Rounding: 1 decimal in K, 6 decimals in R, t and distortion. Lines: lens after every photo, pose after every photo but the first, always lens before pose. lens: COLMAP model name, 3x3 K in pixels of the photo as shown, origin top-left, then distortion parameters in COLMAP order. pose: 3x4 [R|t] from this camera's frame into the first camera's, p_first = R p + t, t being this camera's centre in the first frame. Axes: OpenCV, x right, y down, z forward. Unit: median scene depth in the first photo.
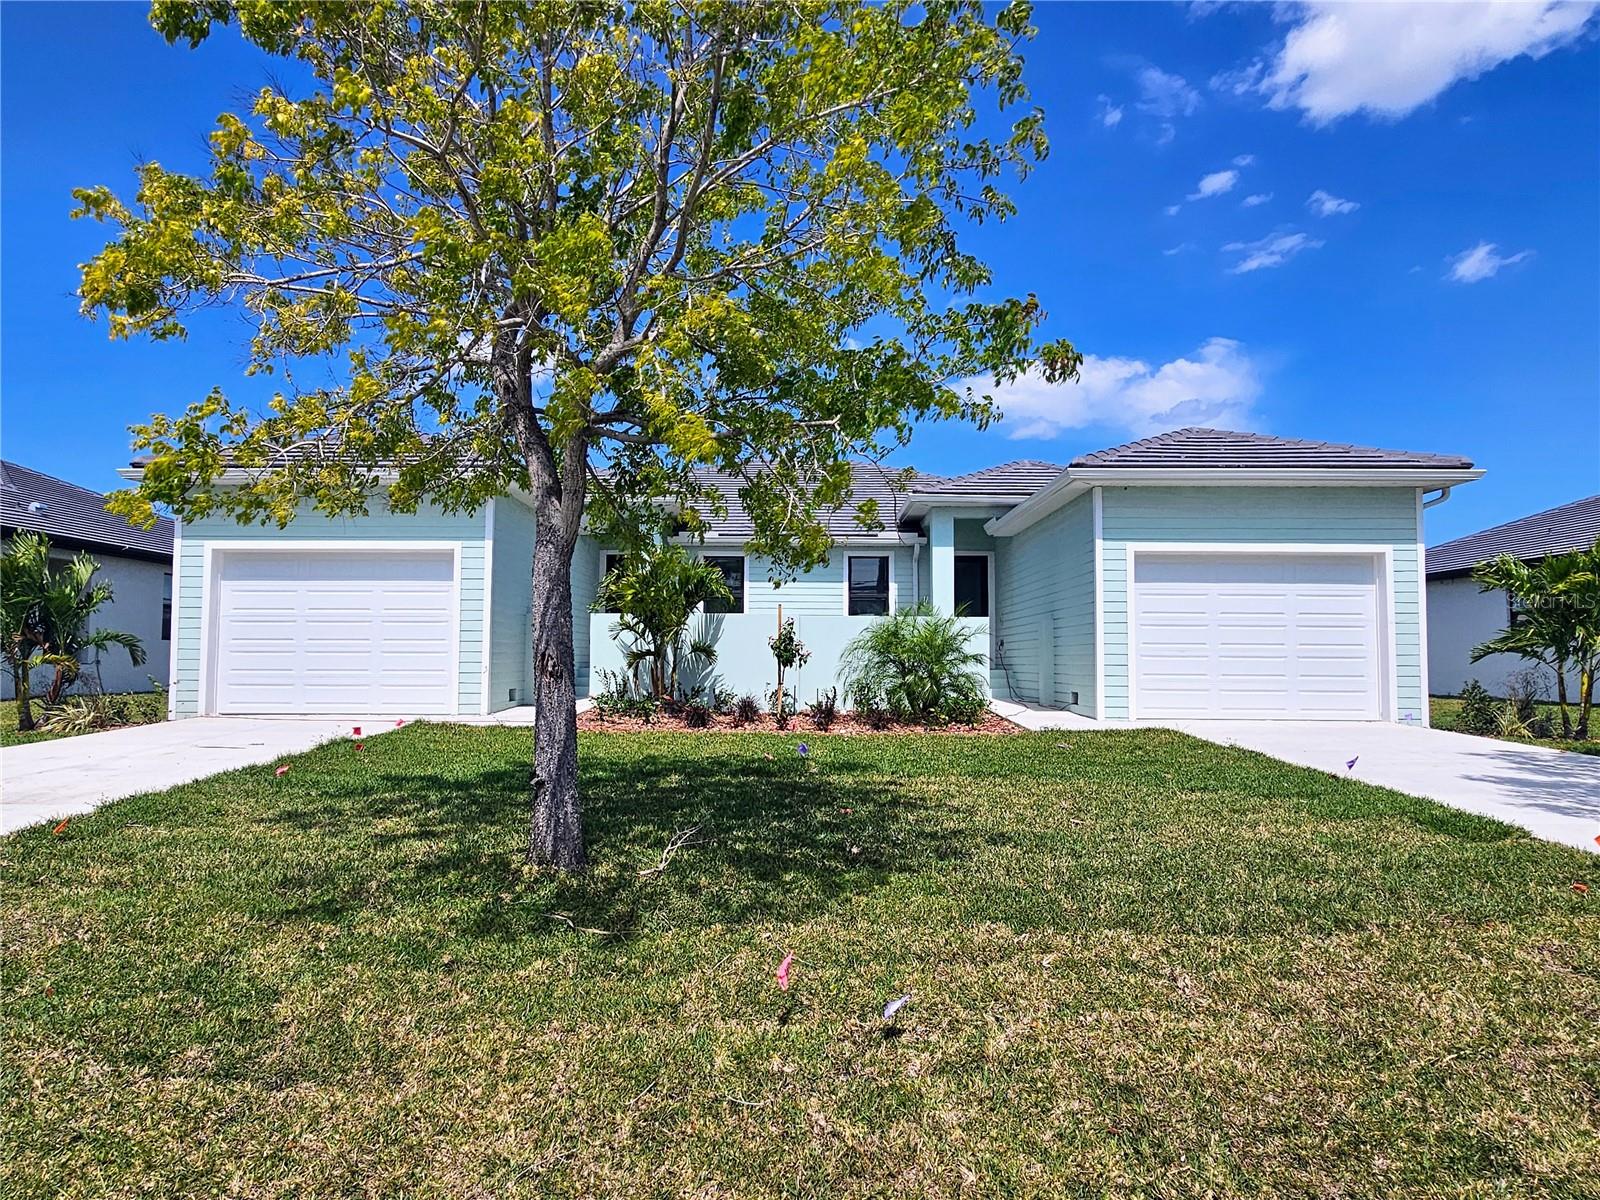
lens RADIAL K [[920.3, 0, 799.1], [0, 920.3, 611.7], [0, 0, 1]] dist [-0.002115, -0.000381]
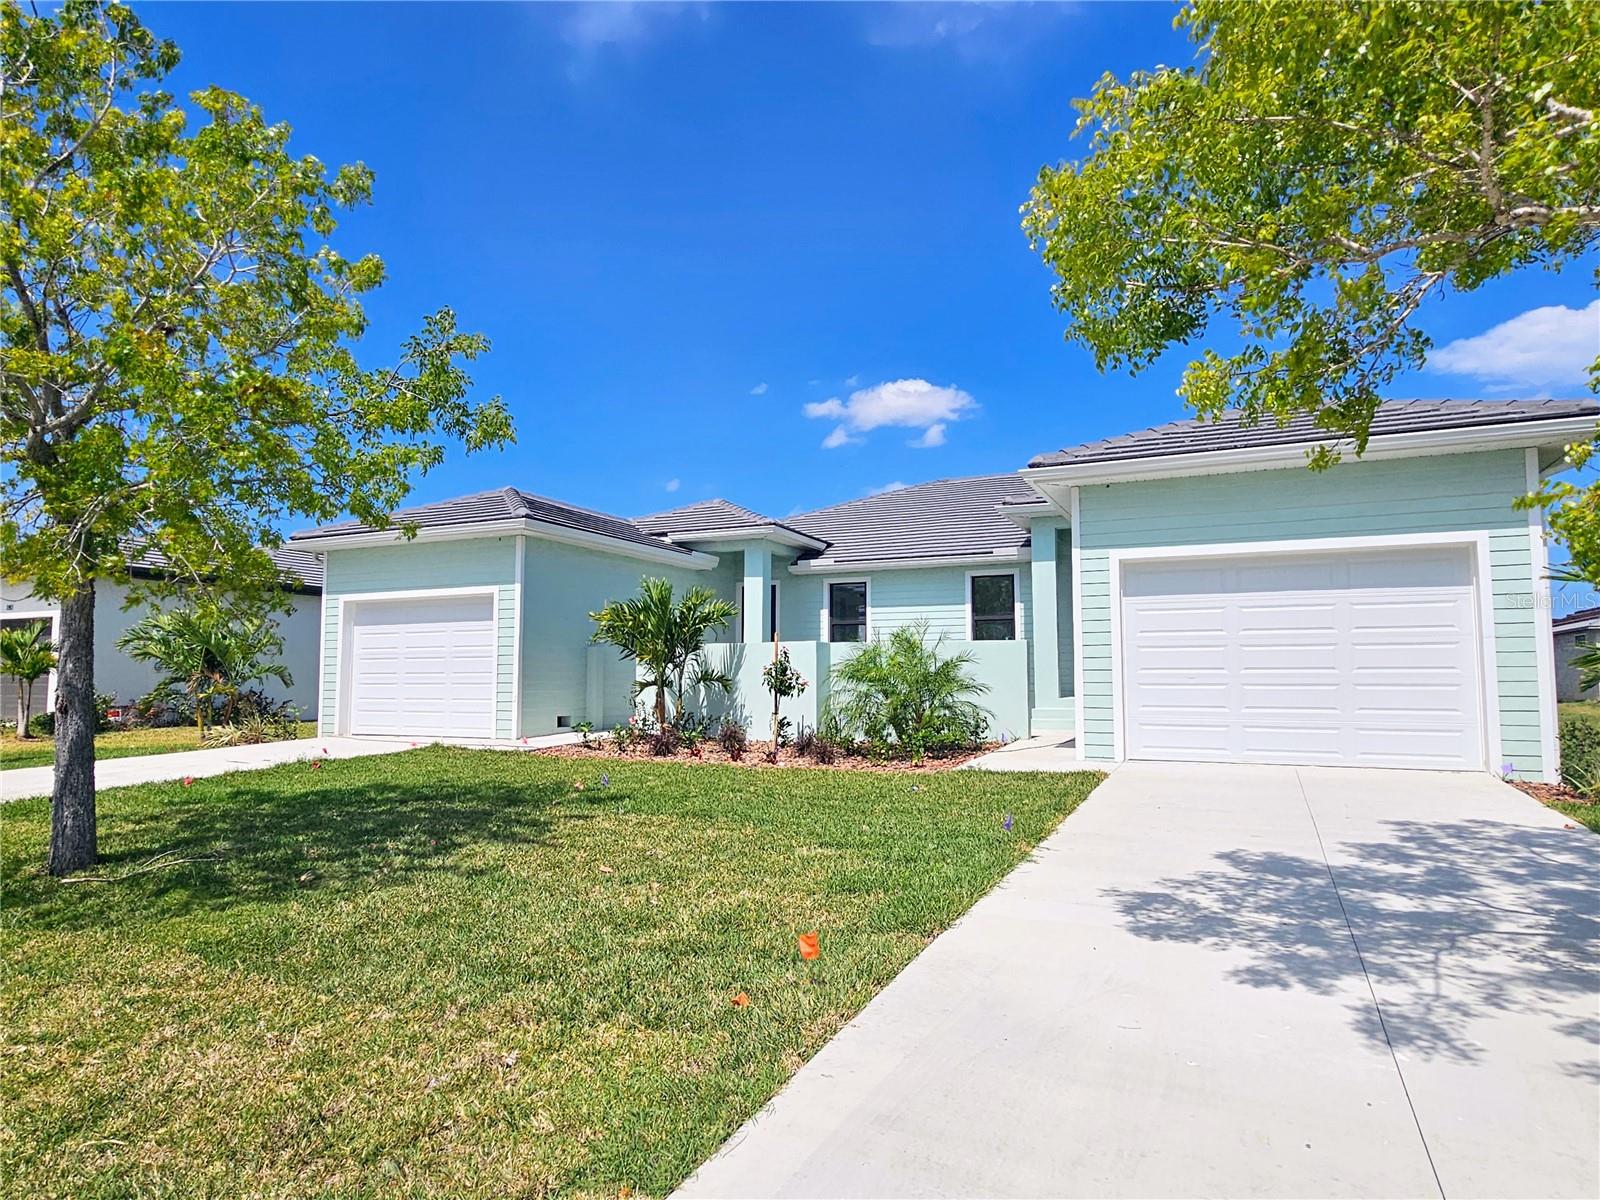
lens RADIAL K [[920.3, 0, 799.1], [0, 920.3, 611.7], [0, 0, 1]] dist [-0.002115, -0.000381]
pose [[0.912229, -0.035975, -0.408098, 0.437526], [0.025093, 0.999173, -0.031991, 0.001396], [0.408912, 0.018942, 0.912377, 0.113157]]
